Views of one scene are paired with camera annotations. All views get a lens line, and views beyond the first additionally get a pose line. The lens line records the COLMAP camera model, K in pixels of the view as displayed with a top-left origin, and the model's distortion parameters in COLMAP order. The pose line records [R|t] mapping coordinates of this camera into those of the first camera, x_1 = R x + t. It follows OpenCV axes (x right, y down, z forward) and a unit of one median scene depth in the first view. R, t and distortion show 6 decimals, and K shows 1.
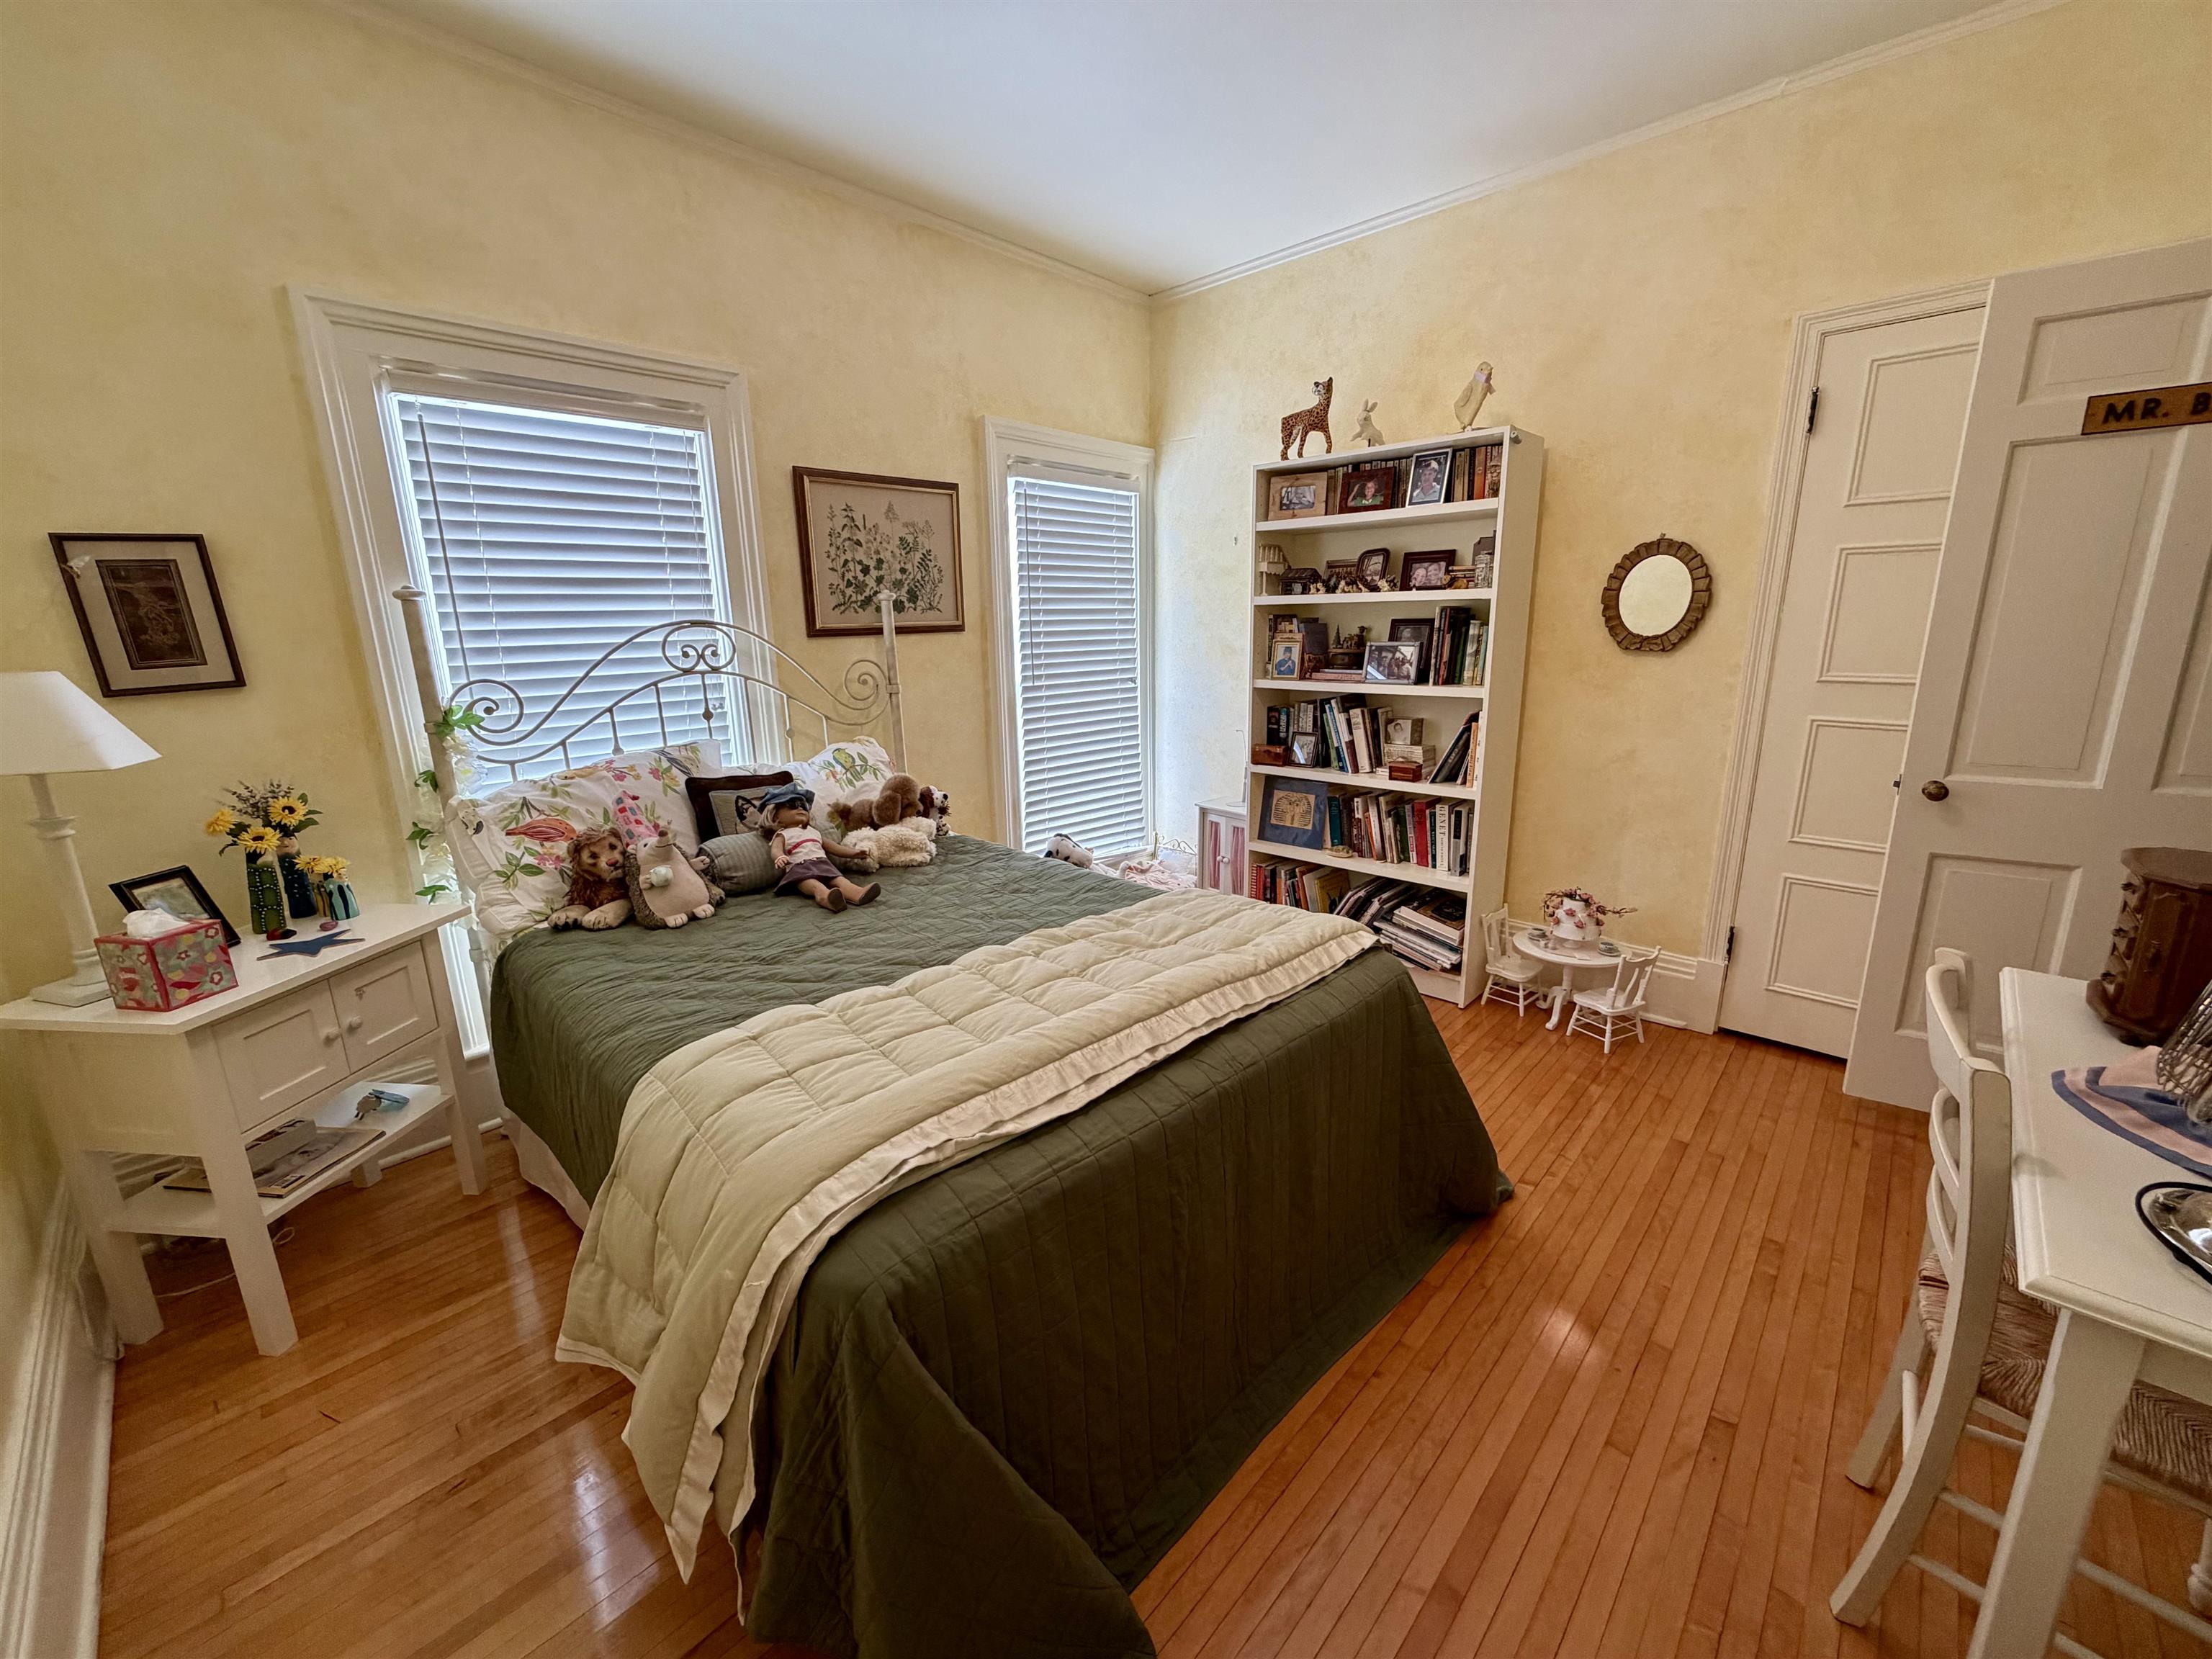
lens RADIAL K [[879.0, 0, 1104.0], [0, 879.0, 828.8], [0, 0, 1]] dist [-0.000256, -0.000018]
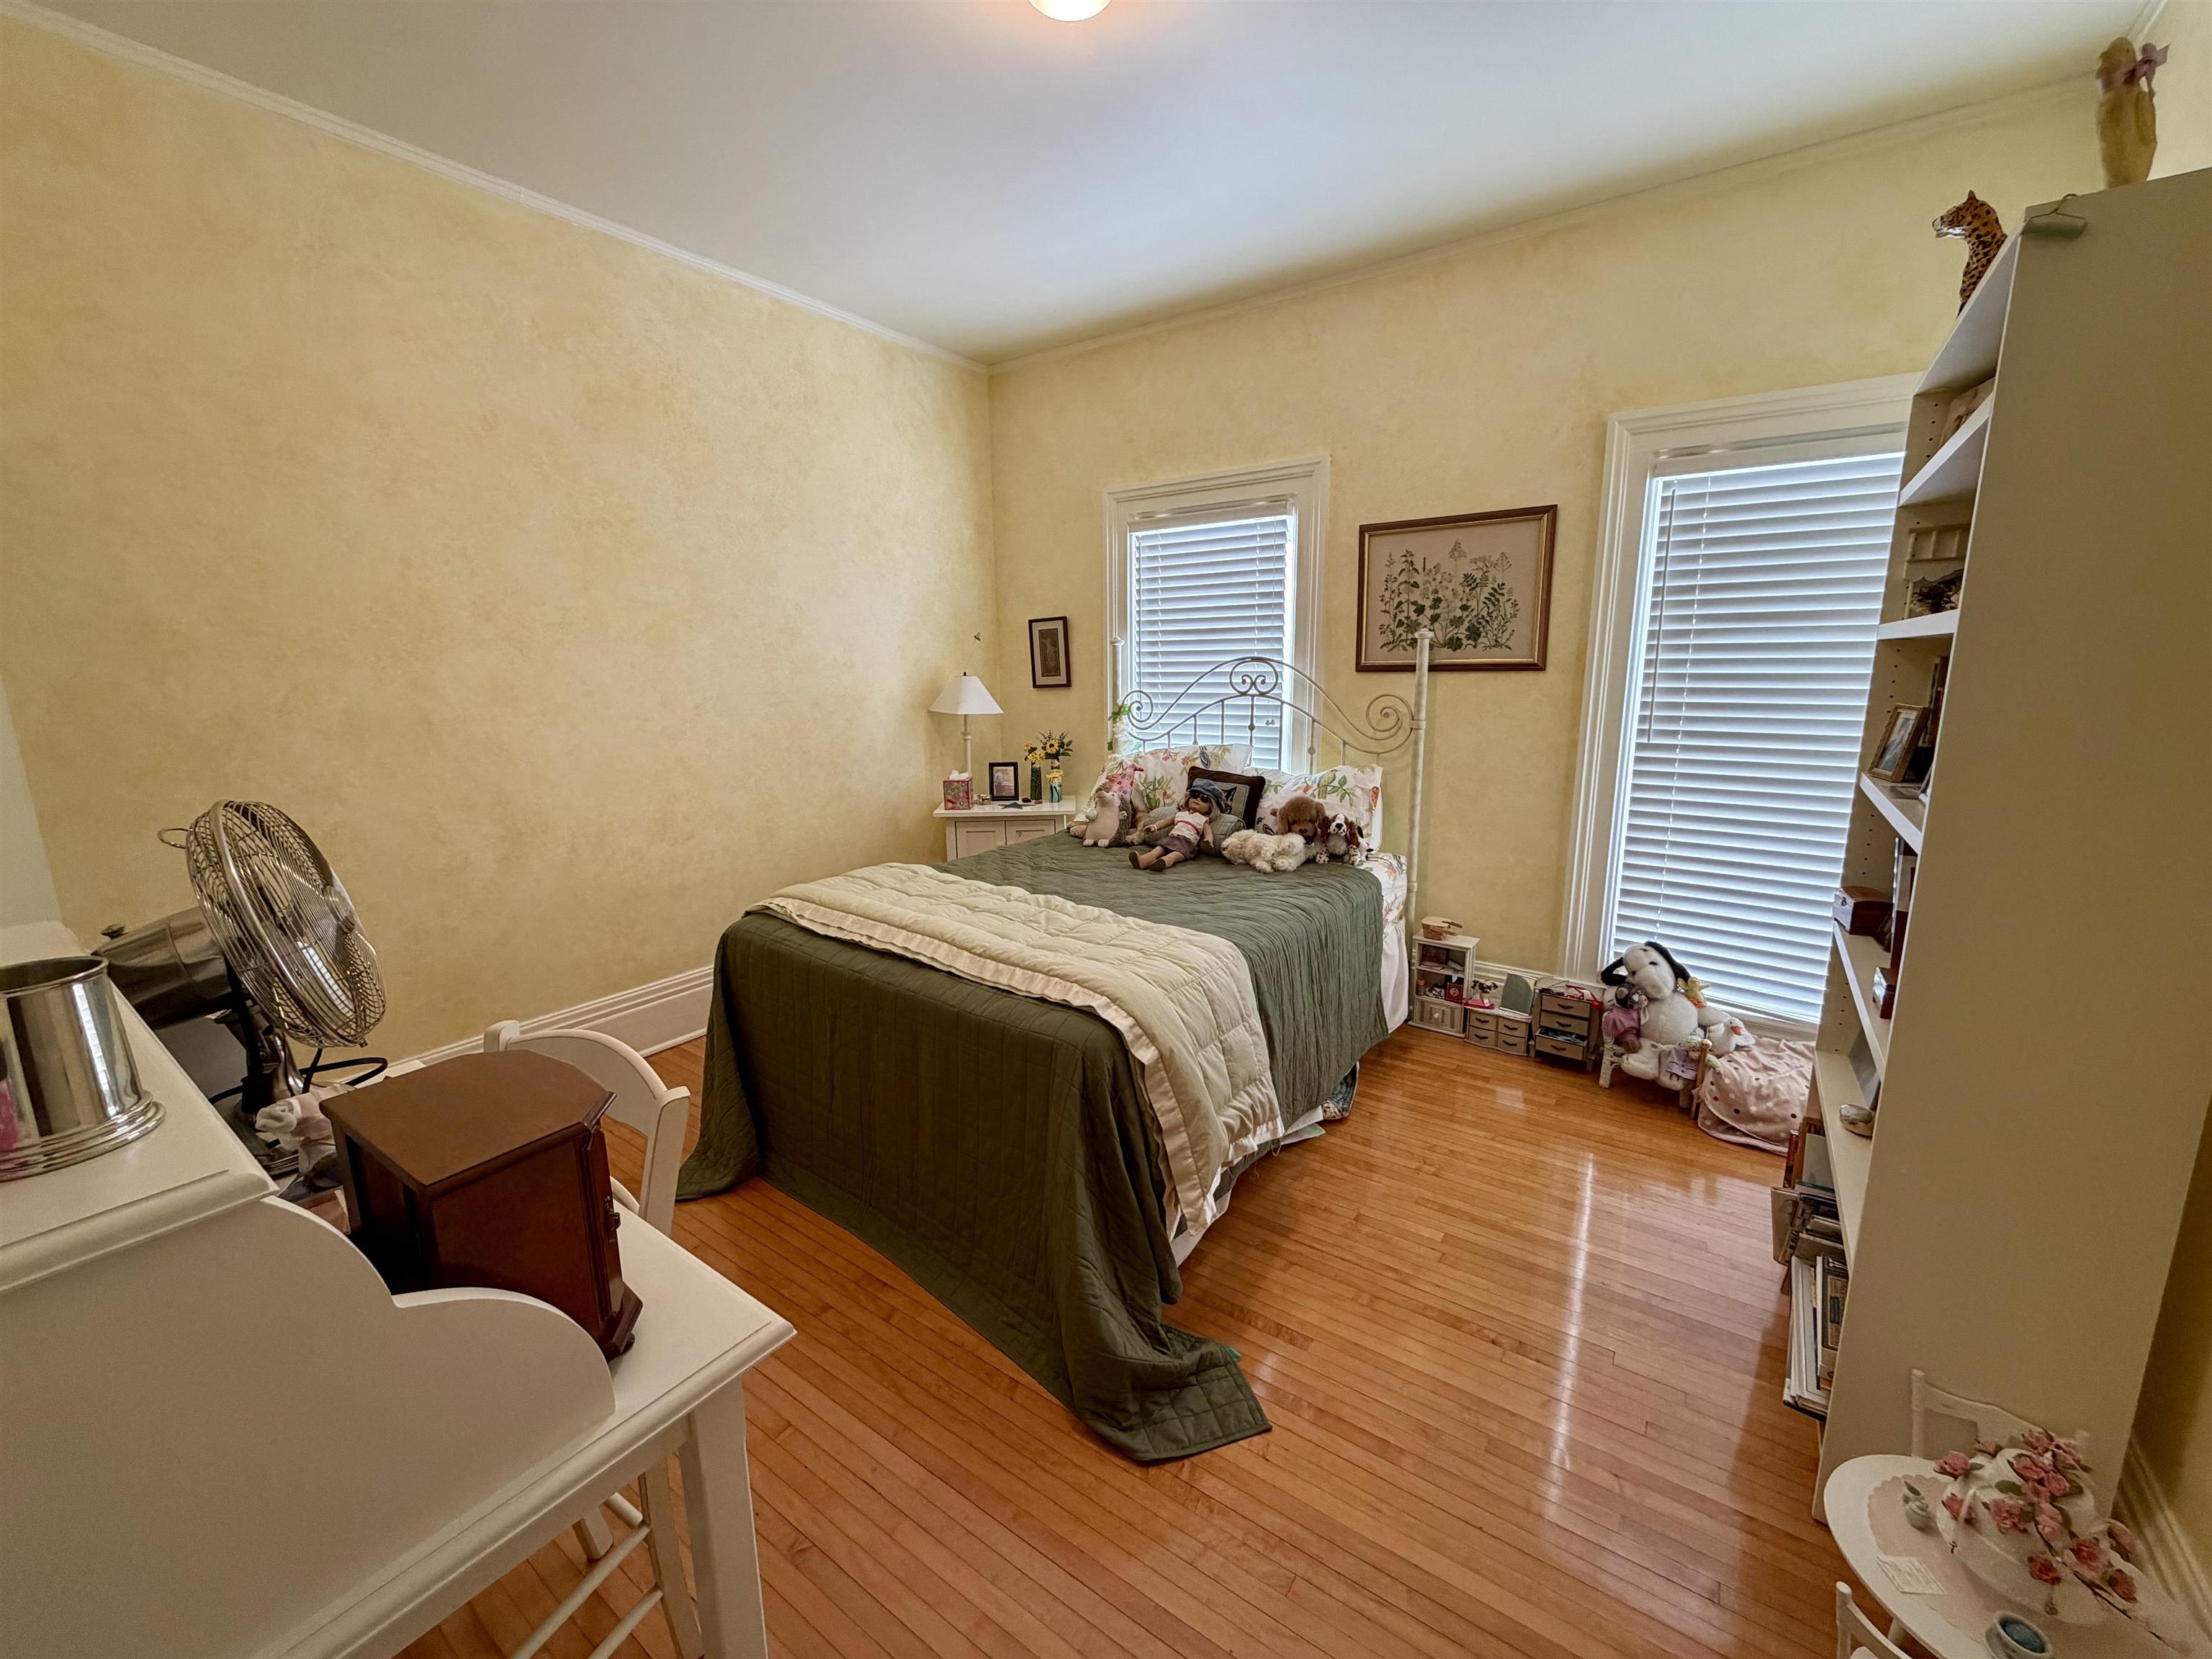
lens RADIAL K [[879.0, 0, 1104.0], [0, 879.0, 828.8], [0, 0, 1]] dist [-0.000256, -0.000018]
pose [[0.136903, 0.204703, -0.969203, 0.809479], [-0.223697, 0.959530, 0.171062, -0.152037], [0.964996, 0.193389, 0.177155, 0.548250]]
